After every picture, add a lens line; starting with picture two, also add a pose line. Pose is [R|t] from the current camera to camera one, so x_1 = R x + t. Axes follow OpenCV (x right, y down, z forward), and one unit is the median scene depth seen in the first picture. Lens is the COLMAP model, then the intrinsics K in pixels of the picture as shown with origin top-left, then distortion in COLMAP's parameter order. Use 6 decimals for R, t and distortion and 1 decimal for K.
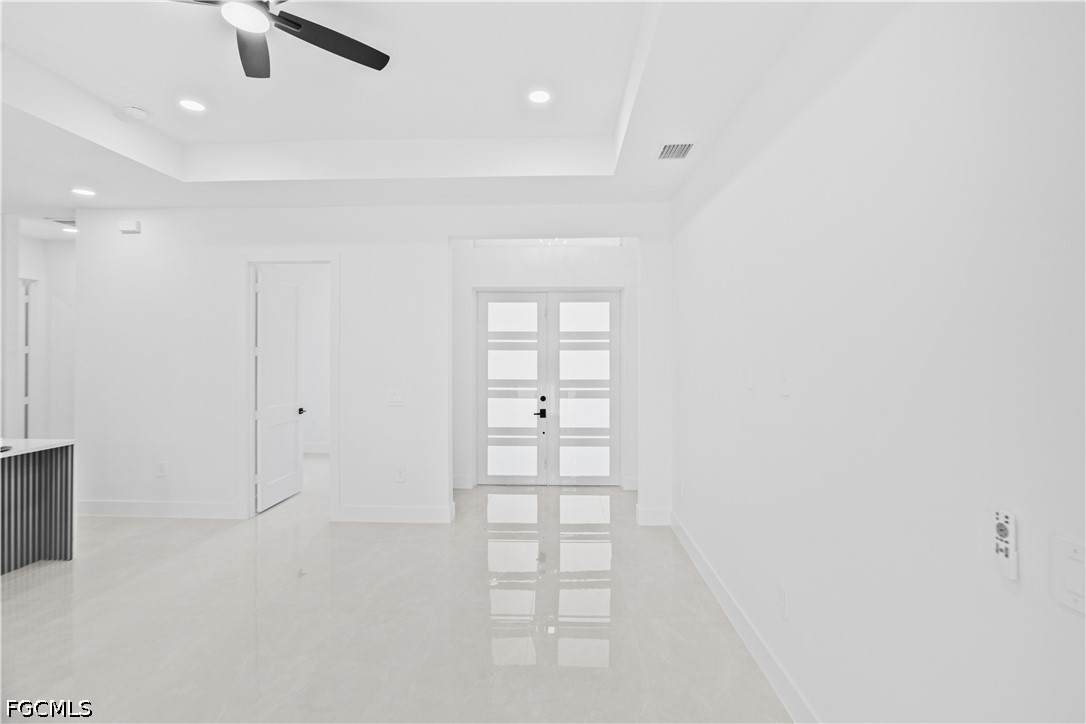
lens RADIAL K [[493.0, 0, 544.1], [0, 493.0, 354.3], [0, 0, 1]] dist [-0.002290, -0.000162]
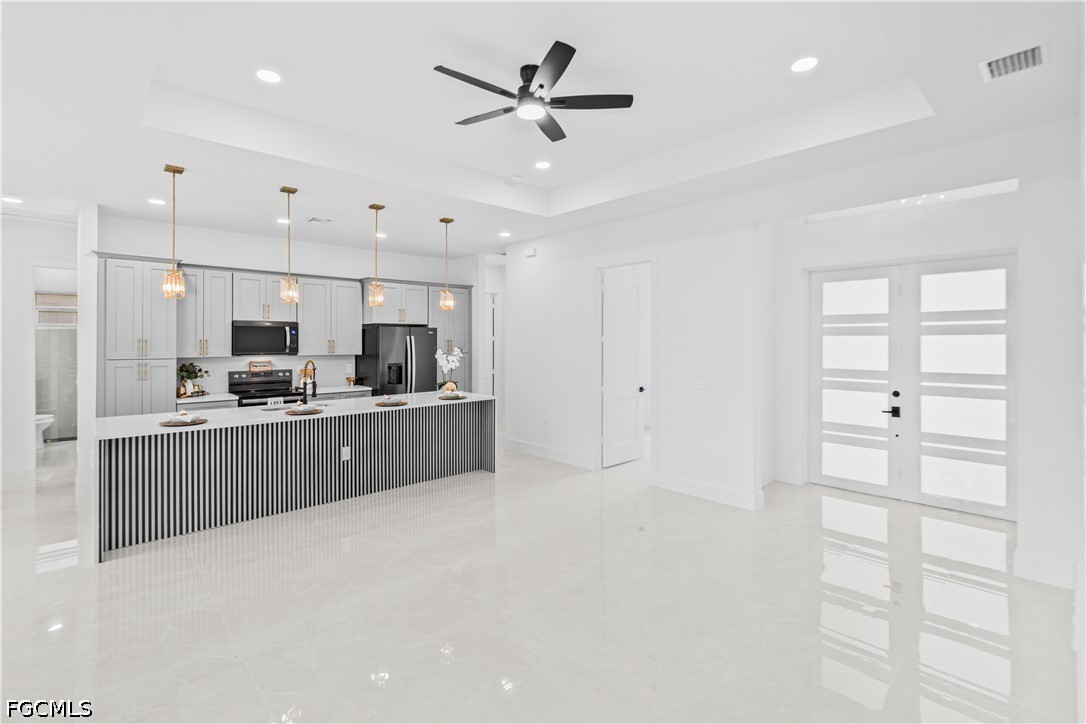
lens RADIAL K [[493.0, 0, 533.4], [0, 493.0, 341.3], [0, 0, 1]] dist [-0.002290, -0.000162]
pose [[0.706678, -0.001242, -0.707534, 0.153208], [0.002658, 0.999996, 0.000900, -0.000899], [0.707530, -0.002517, 0.706679, -0.011843]]
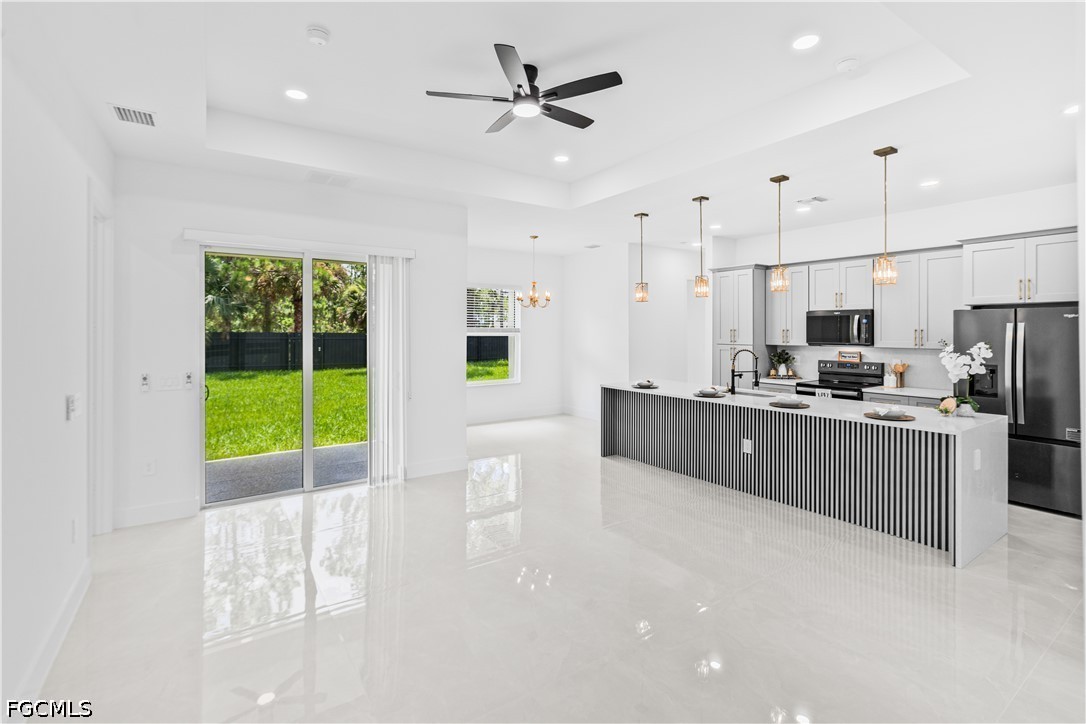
lens RADIAL K [[493.0, 0, 549.7], [0, 493.0, 332.4], [0, 0, 1]] dist [-0.002290, -0.000162]
pose [[-0.796145, -0.000582, -0.605106, 0.087030], [-0.000914, 1.000000, 0.000242, 0.002113], [0.605105, 0.000746, -0.796145, 0.824731]]
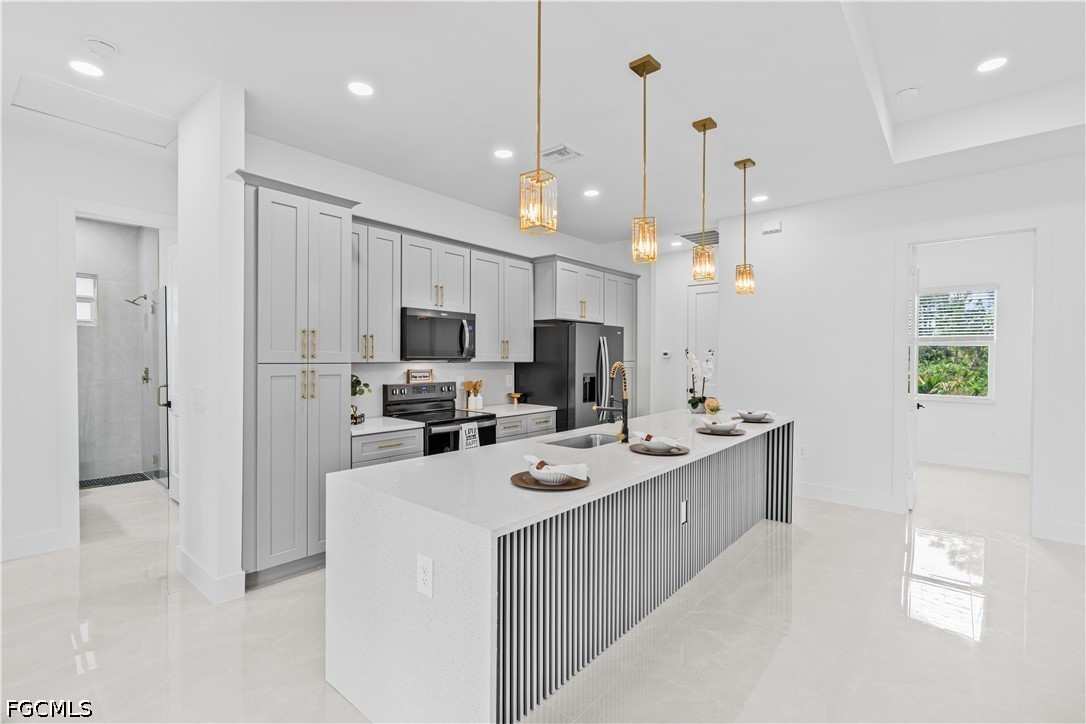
lens RADIAL K [[493.0, 0, 542.5], [0, 493.0, 361.8], [0, 0, 1]] dist [-0.002290, -0.000162]
pose [[0.789268, 0.002629, -0.614043, -0.475722], [0.001876, 0.999976, 0.006693, 0.027153], [0.614045, -0.006435, 0.789244, -0.152237]]
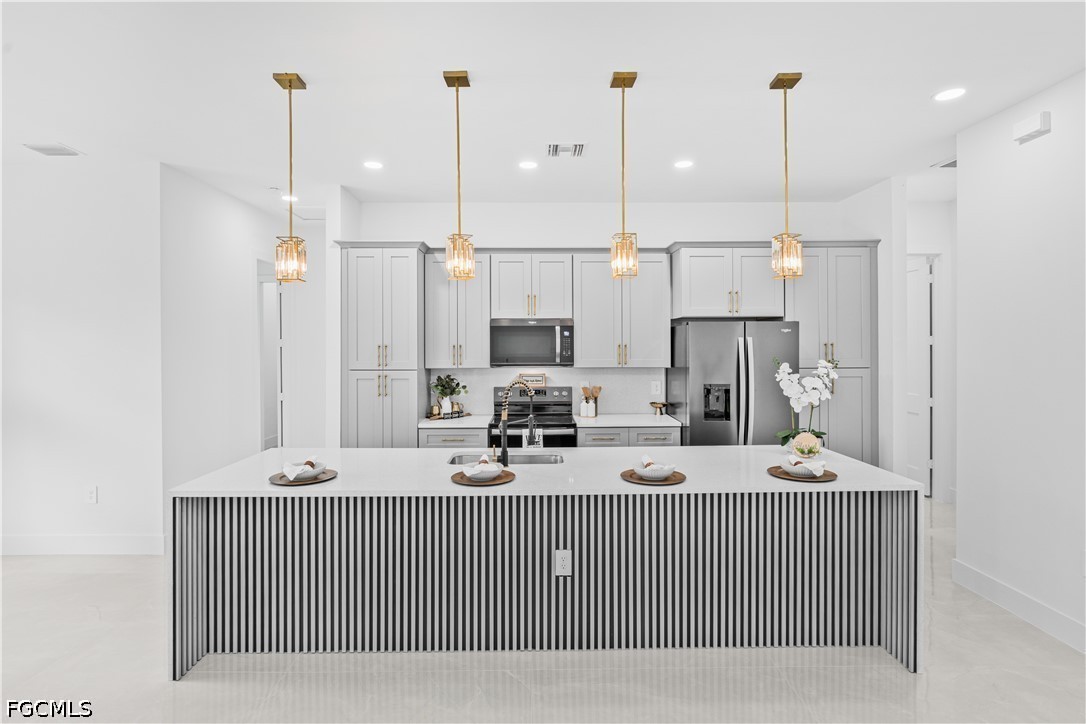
lens RADIAL K [[537.8, 0, 540.0], [0, 537.8, 347.2], [0, 0, 1]] dist [-0.009862, 0.002195]
pose [[0.051496, 0.000970, -0.998673, -0.198039], [0.006854, 0.999976, 0.001324, -0.002138], [0.998650, -0.006914, 0.051488, 0.318121]]
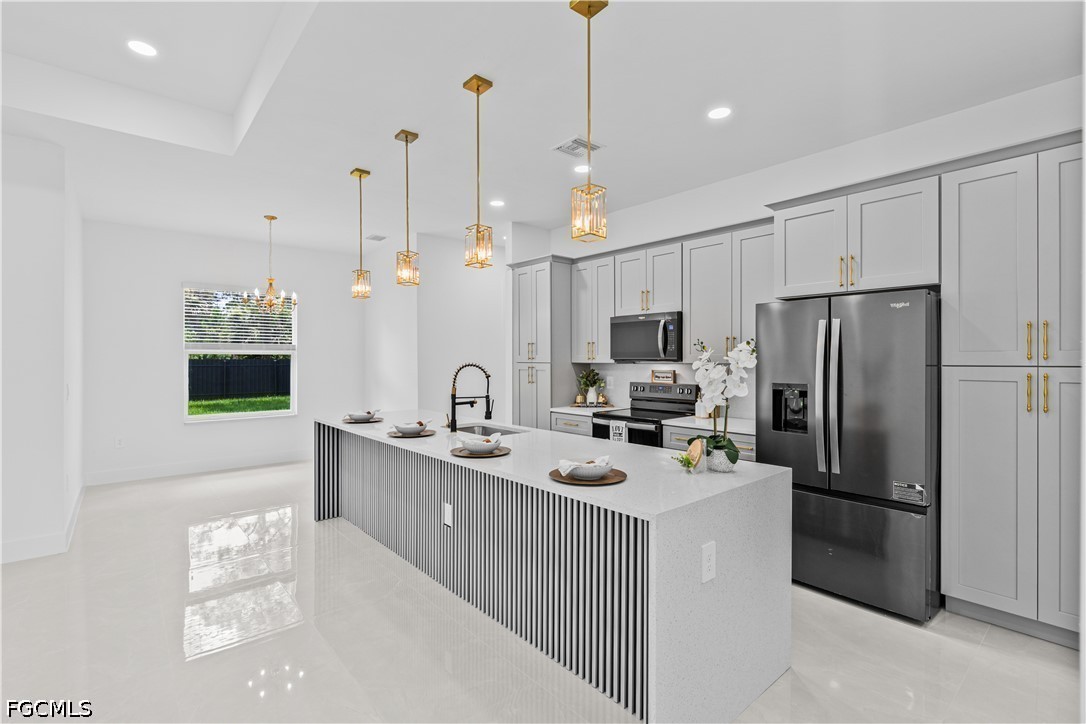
lens RADIAL K [[493.0, 0, 542.7], [0, 493.0, 362.9], [0, 0, 1]] dist [-0.002290, -0.000162]
pose [[-0.728310, 0.001805, -0.685245, -0.395952], [-0.000006, 0.999997, 0.002640, 0.030068], [0.685247, 0.001926, -0.728308, 0.820001]]
